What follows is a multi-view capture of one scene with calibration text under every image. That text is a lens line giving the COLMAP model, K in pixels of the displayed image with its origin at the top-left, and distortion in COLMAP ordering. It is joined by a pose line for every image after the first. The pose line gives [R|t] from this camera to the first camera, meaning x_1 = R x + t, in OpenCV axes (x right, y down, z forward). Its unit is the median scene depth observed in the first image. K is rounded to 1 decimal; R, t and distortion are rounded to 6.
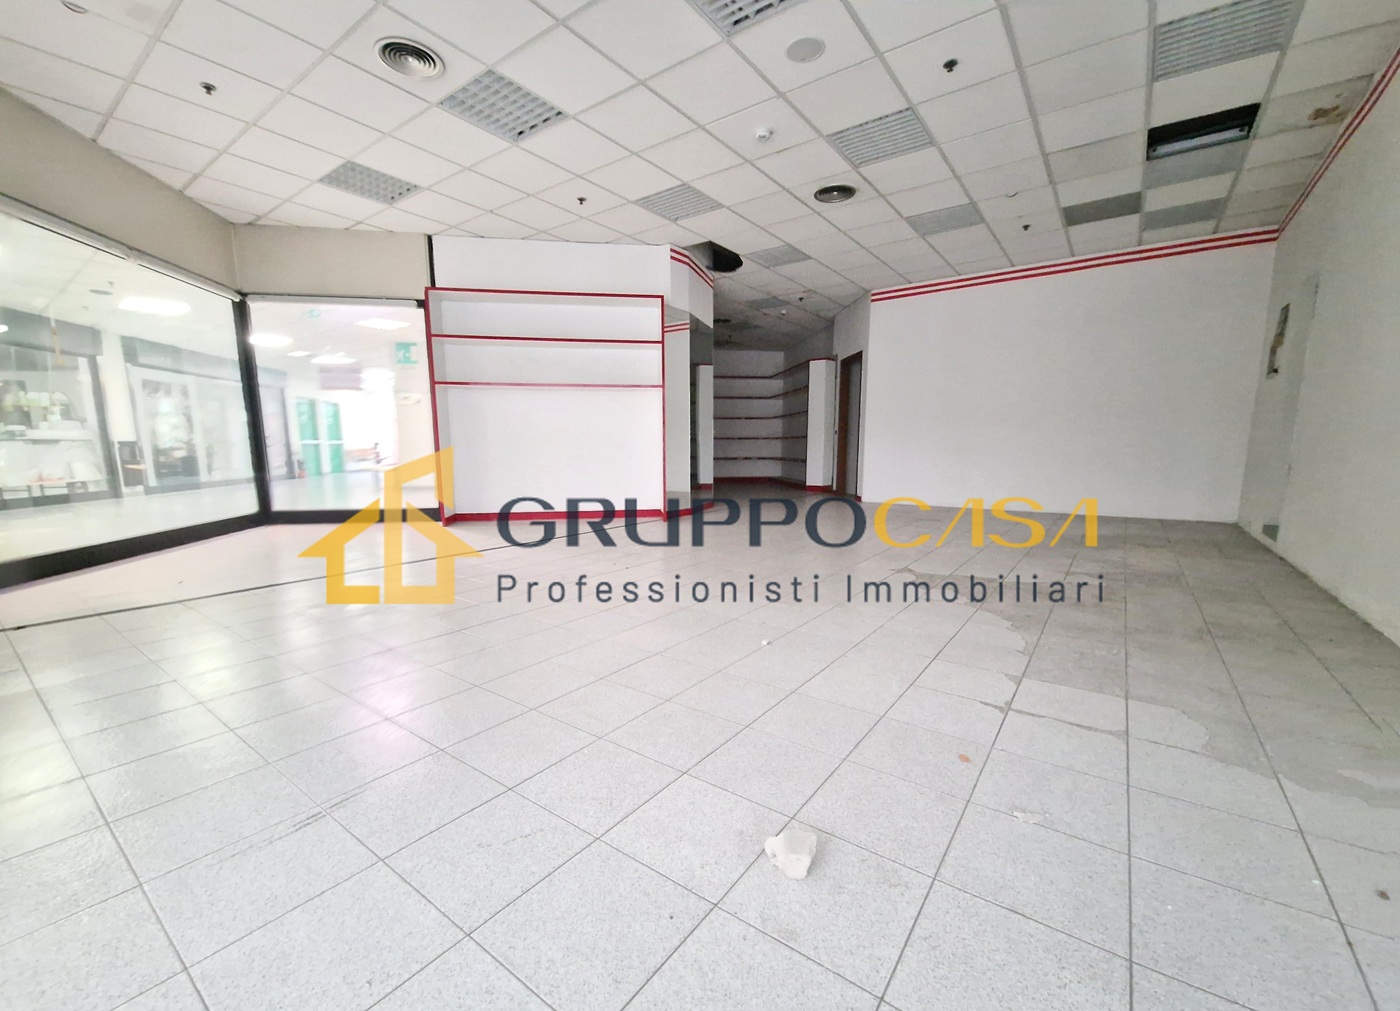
lens RADIAL K [[568.7, 0, 695.5], [0, 568.7, 532.8], [0, 0, 1]] dist [0.011577, -0.006670]
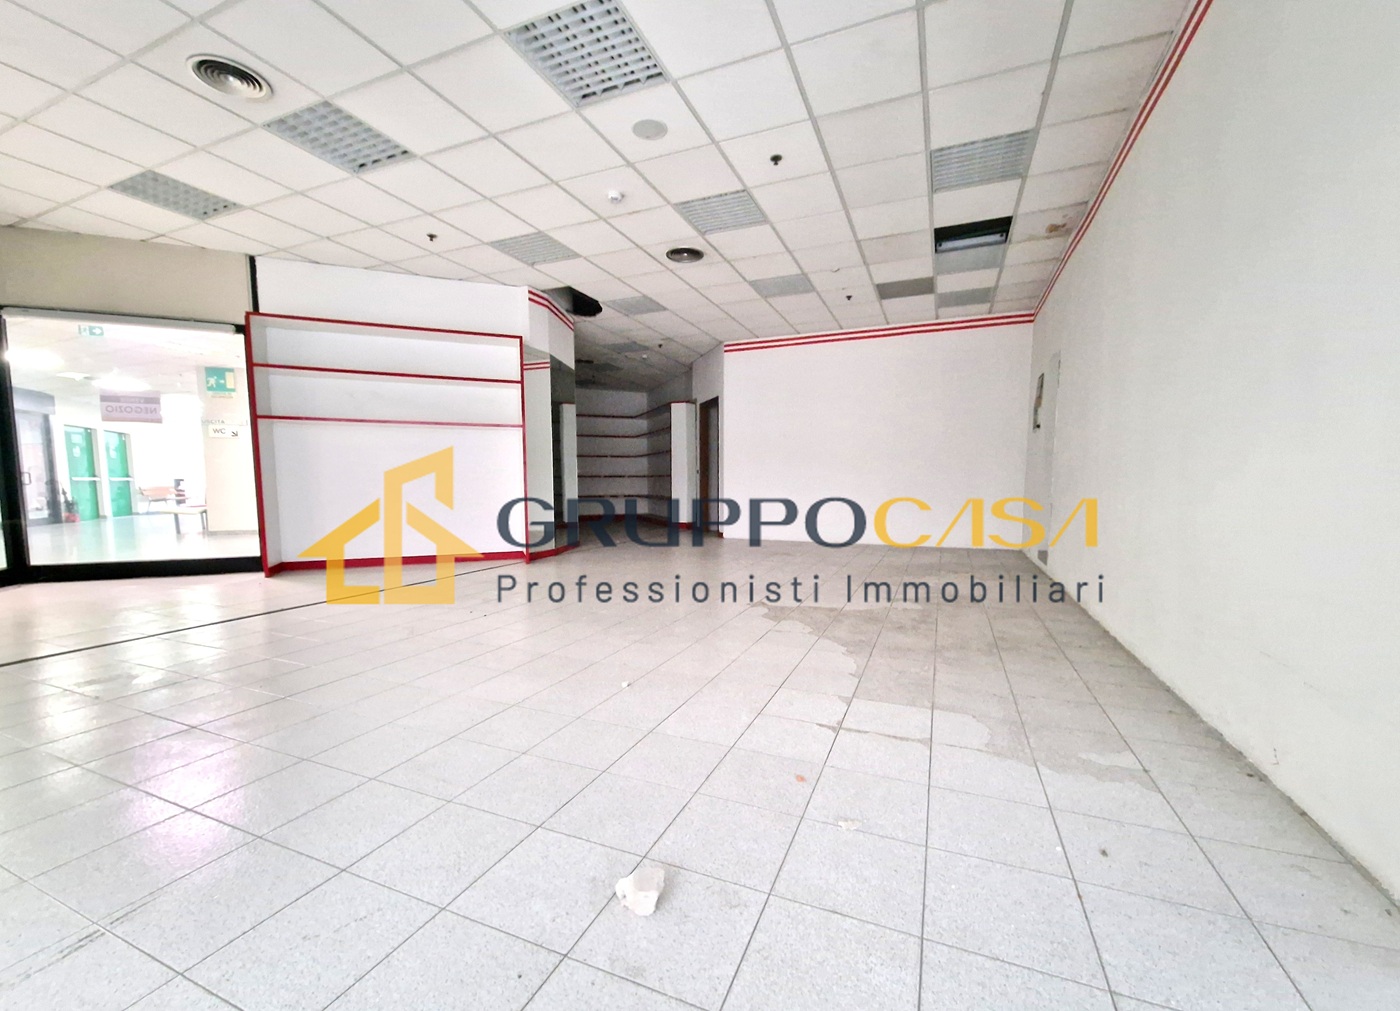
lens RADIAL K [[568.7, 0, 695.5], [0, 568.7, 532.8], [0, 0, 1]] dist [0.011577, -0.006670]
pose [[0.973861, -0.019889, 0.226272, 0.009474], [0.033953, 0.997714, -0.058436, -0.006929], [-0.224593, 0.064591, 0.972310, -0.018985]]
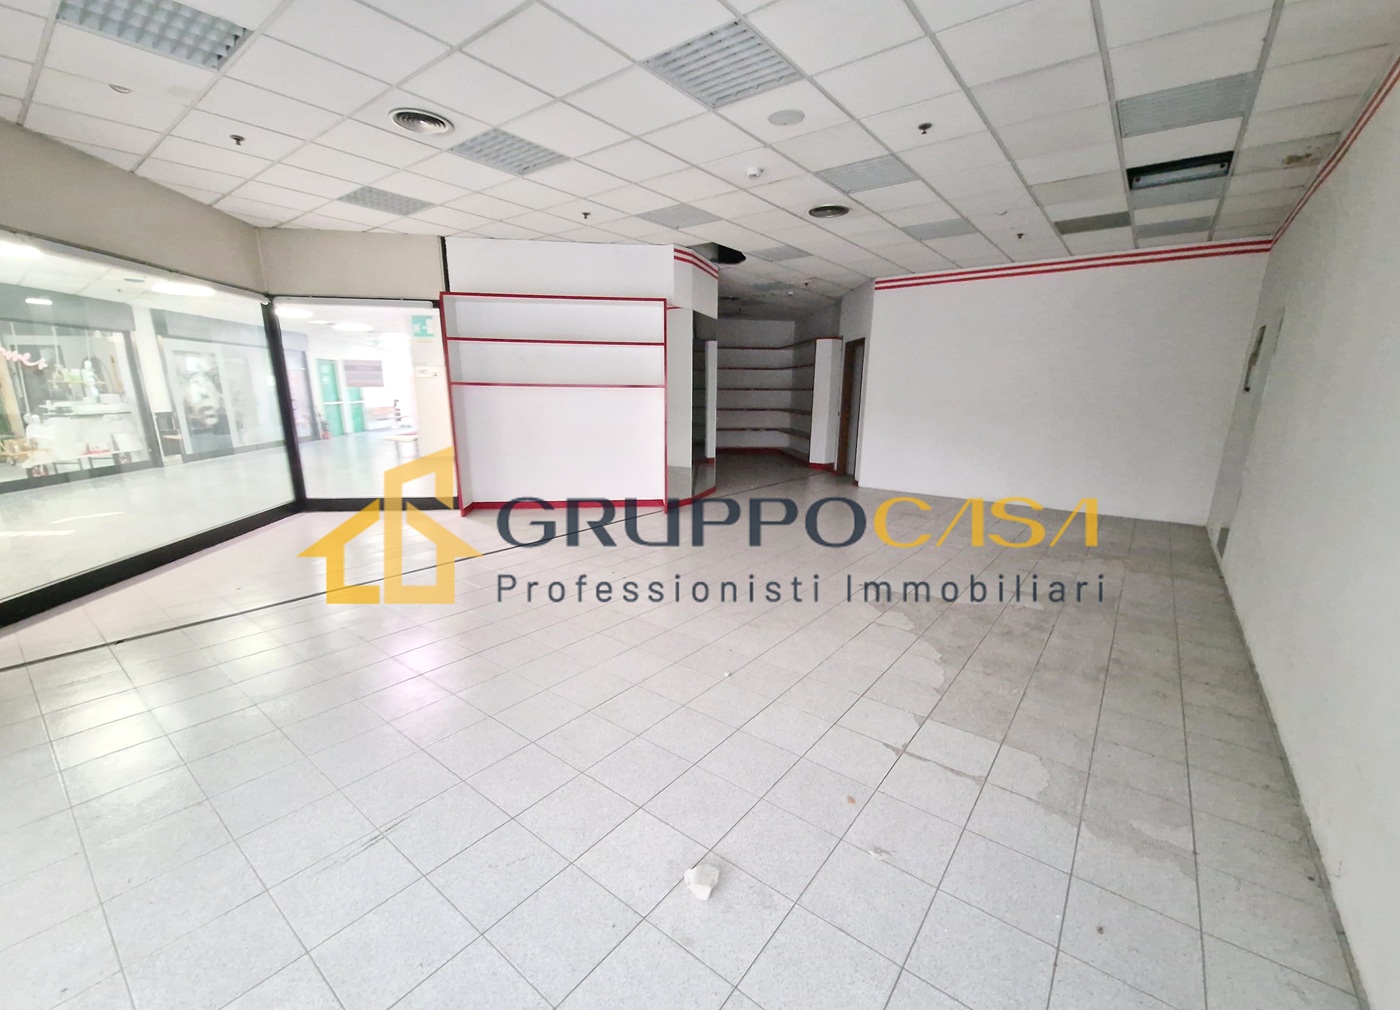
lens RADIAL K [[562.3, 0, 695.4], [0, 562.3, 534.7], [0, 0, 1]] dist [0.012024, -0.006900]
pose [[0.999552, 0.017405, -0.024353, 0.039368], [-0.015165, 0.995887, 0.089323, -0.102813], [0.025807, -0.088914, 0.995705, -0.082095]]
